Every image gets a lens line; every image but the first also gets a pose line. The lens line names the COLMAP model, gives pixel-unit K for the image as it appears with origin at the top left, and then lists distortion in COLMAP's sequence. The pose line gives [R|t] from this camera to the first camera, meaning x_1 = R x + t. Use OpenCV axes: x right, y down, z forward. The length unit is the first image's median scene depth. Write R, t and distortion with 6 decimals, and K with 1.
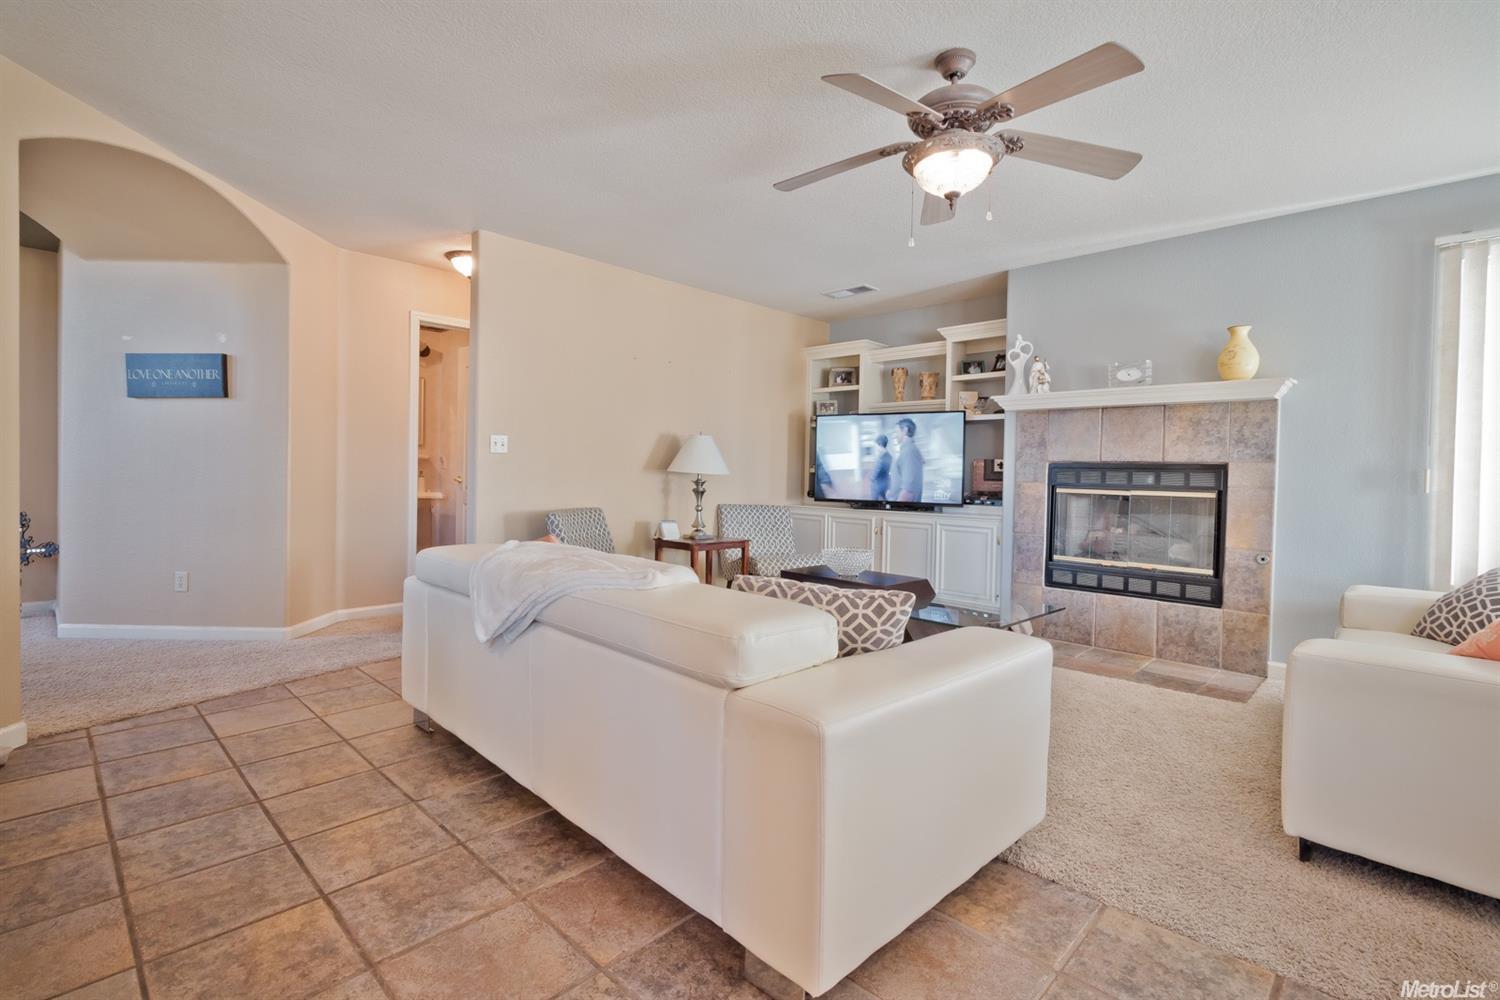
lens RADIAL K [[697.3, 0, 746.1], [0, 697.3, 491.2], [0, 0, 1]] dist [0.001613, 0.000472]
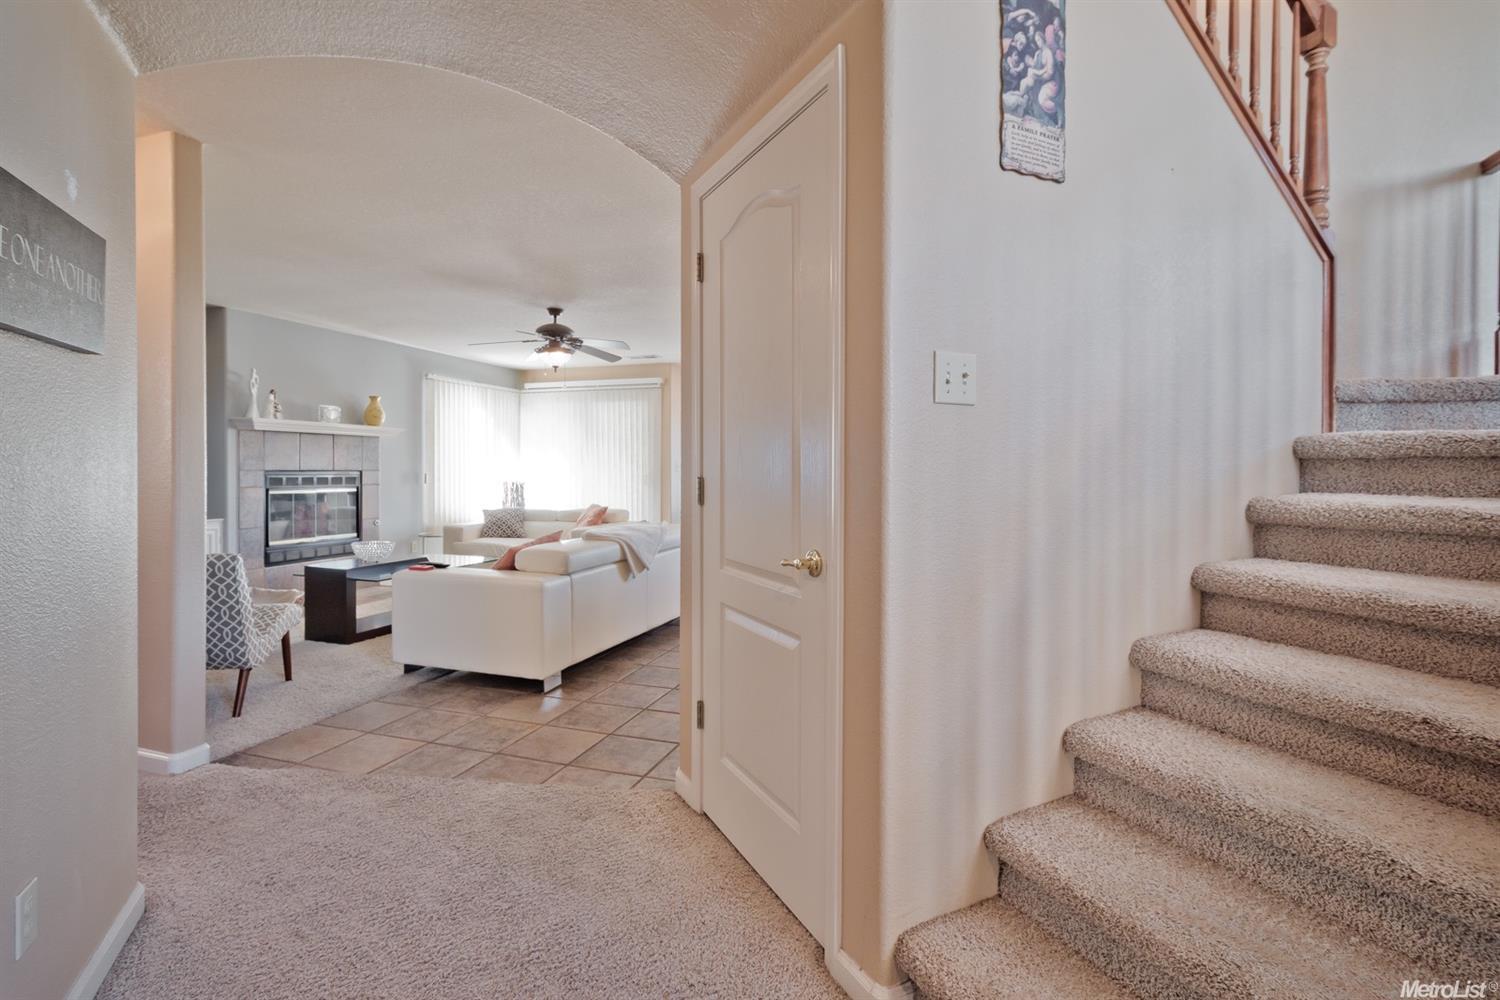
lens RADIAL K [[687.0, 0, 743.5], [0, 687.0, 479.1], [0, 0, 1]] dist [0.002628, 0.000537]
pose [[-0.428534, -0.032939, 0.902925, -1.139228], [0.013654, 0.998985, 0.042924, -0.071854], [-0.903423, 0.030722, -0.427649, 0.773785]]
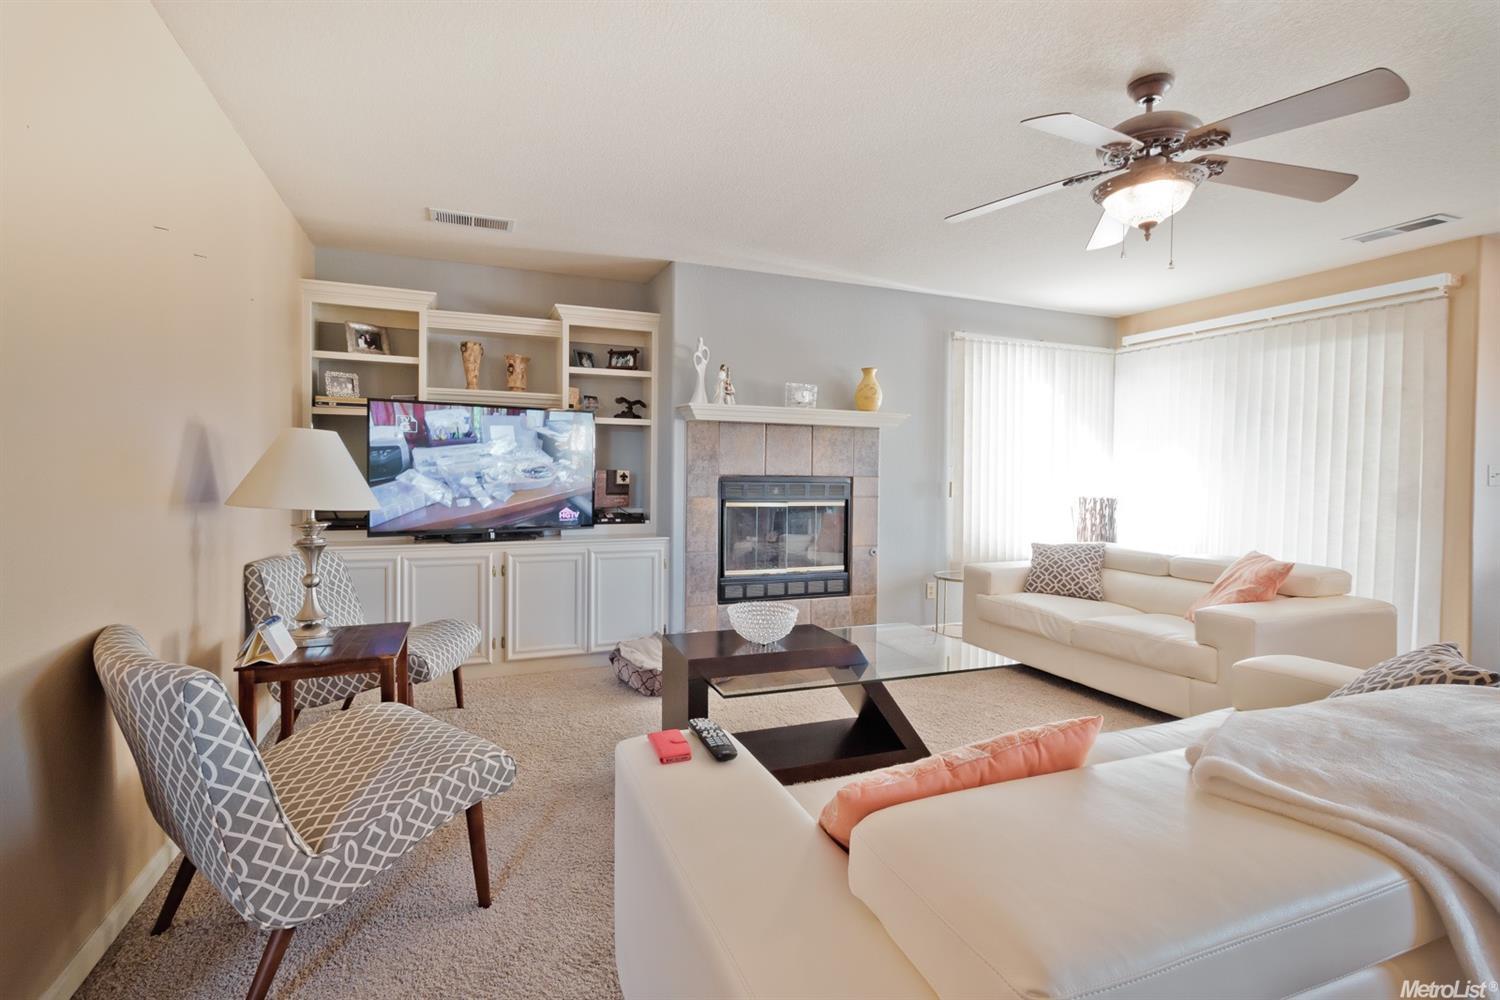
lens RADIAL K [[687.0, 0, 743.5], [0, 687.0, 479.1], [0, 0, 1]] dist [0.002628, 0.000537]
pose [[0.401367, -0.022511, 0.915641, -0.439153], [0.021629, 0.999652, 0.015095, -0.052497], [-0.915662, 0.013746, 0.401714, 0.611811]]
